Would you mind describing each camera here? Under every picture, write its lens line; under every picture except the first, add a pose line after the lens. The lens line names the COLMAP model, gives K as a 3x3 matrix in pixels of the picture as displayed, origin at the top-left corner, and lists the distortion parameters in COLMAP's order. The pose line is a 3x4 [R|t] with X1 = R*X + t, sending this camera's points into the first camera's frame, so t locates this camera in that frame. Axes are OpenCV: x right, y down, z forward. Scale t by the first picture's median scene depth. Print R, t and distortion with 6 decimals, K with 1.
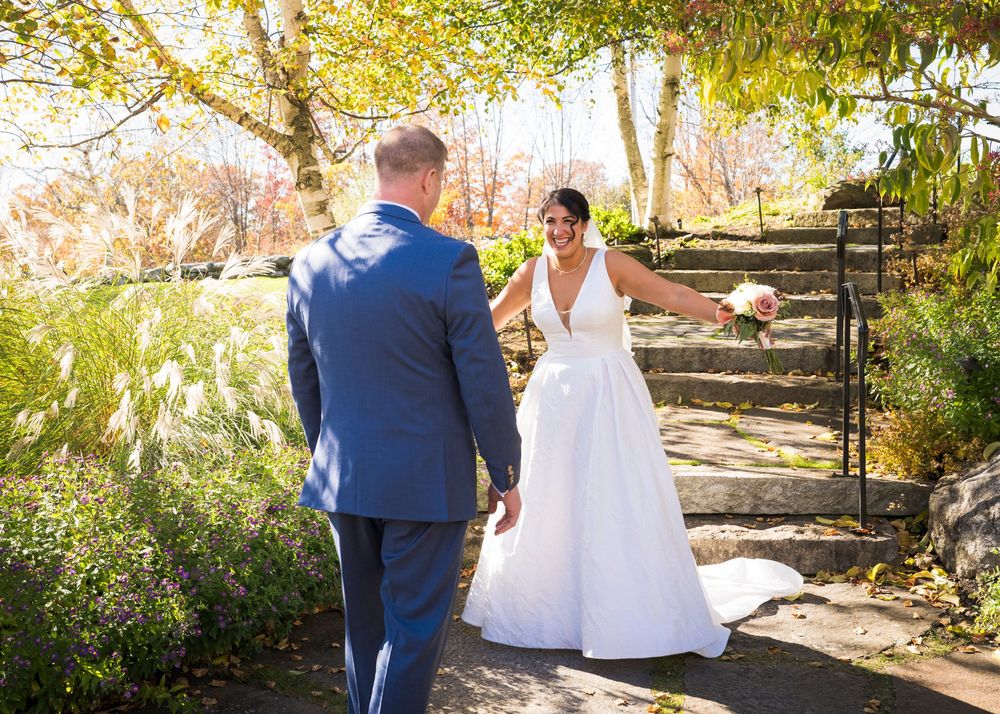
lens RADIAL K [[1178.4, 0, 510.0], [0, 1178.4, 297.0], [0, 0, 1]] dist [-0.000834, 0.000000]
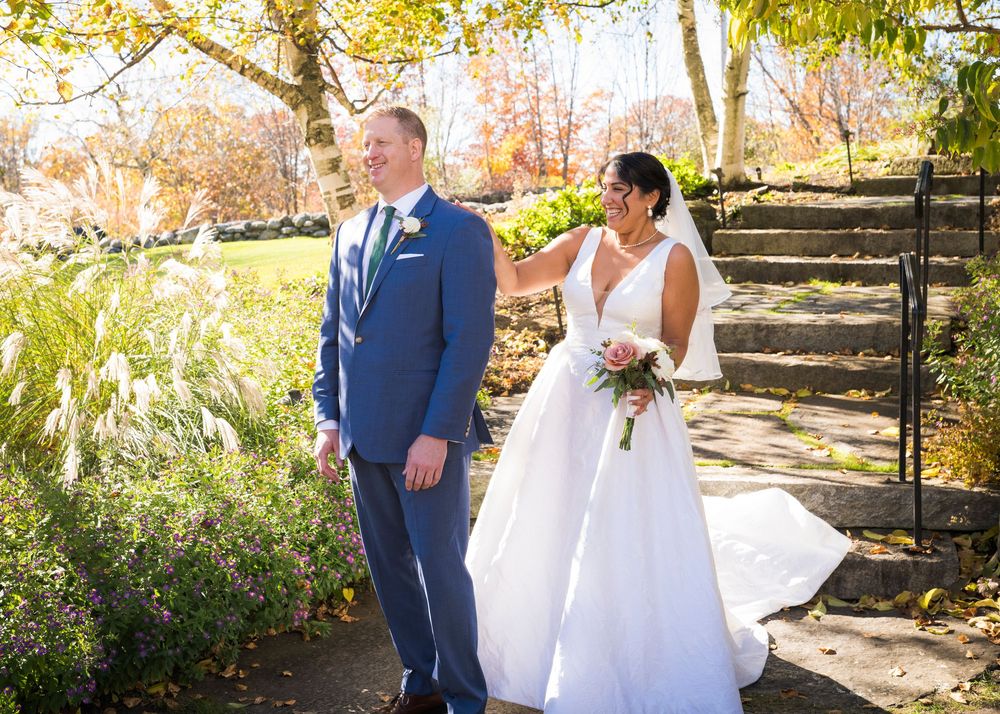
lens RADIAL K [[1312.3, 0, 454.4], [0, 1312.3, 307.5], [0, 0, 1]] dist [0.001089, 0.000000]
pose [[0.993469, -0.006498, -0.113920, 0.055716], [0.011431, 0.999022, 0.042709, -0.012902], [0.113531, -0.043733, 0.992572, 0.026155]]
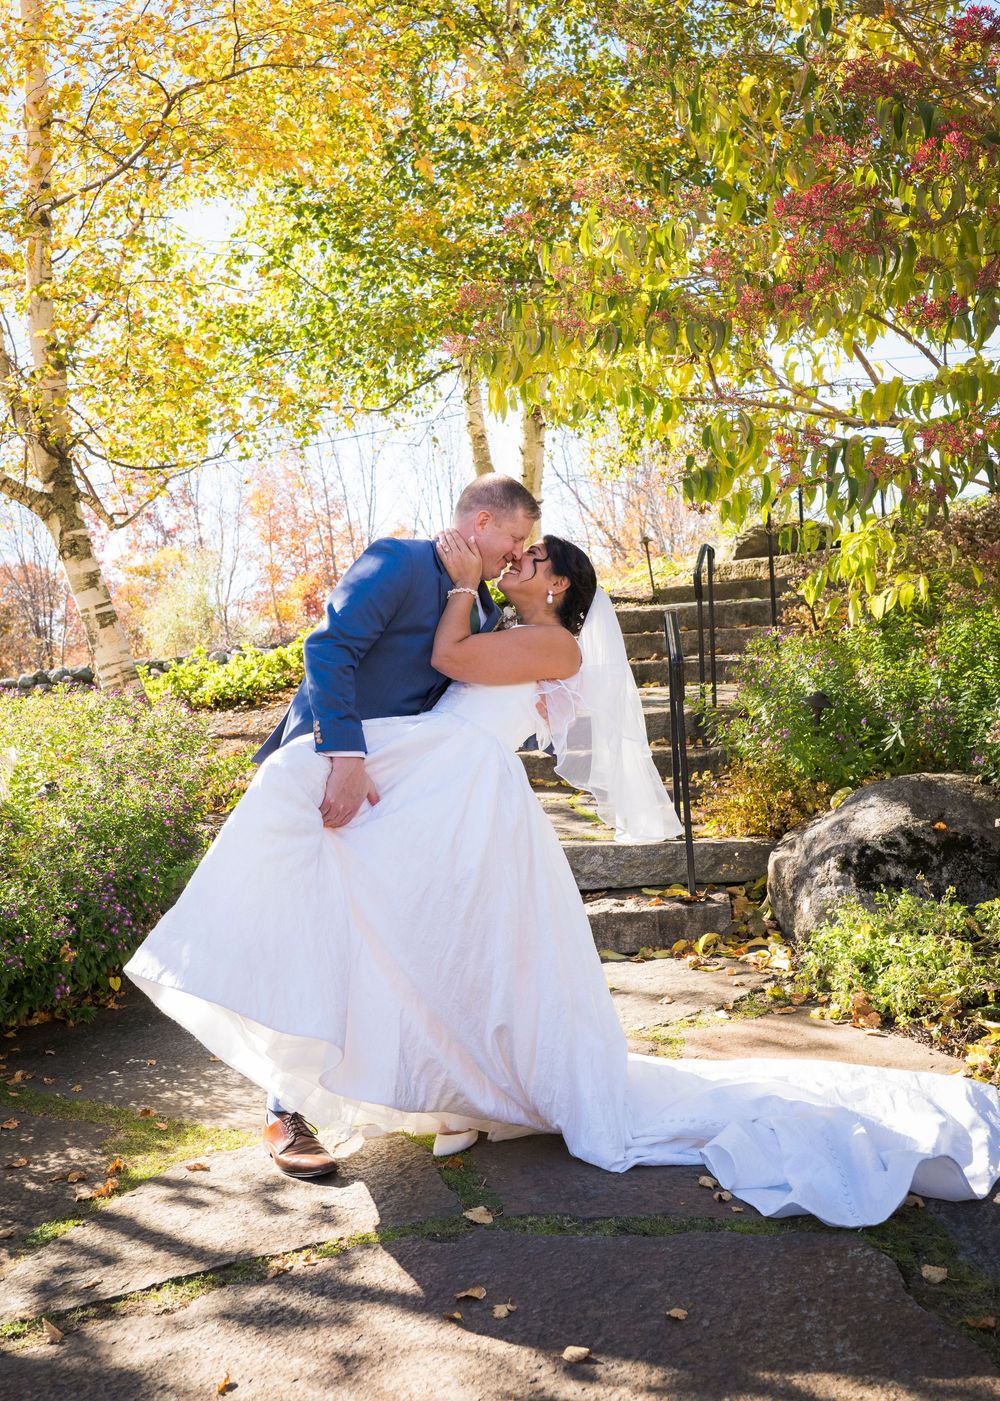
lens RADIAL K [[1527.8, 0, 479.7], [0, 1527.8, 680.9], [0, 0, 1]] dist [0.006266, 0.000000]
pose [[0.998013, -0.049443, 0.039068, 0.079011], [0.050519, 0.998357, -0.027037, 0.045112], [-0.037667, 0.028957, 0.998871, -0.070641]]
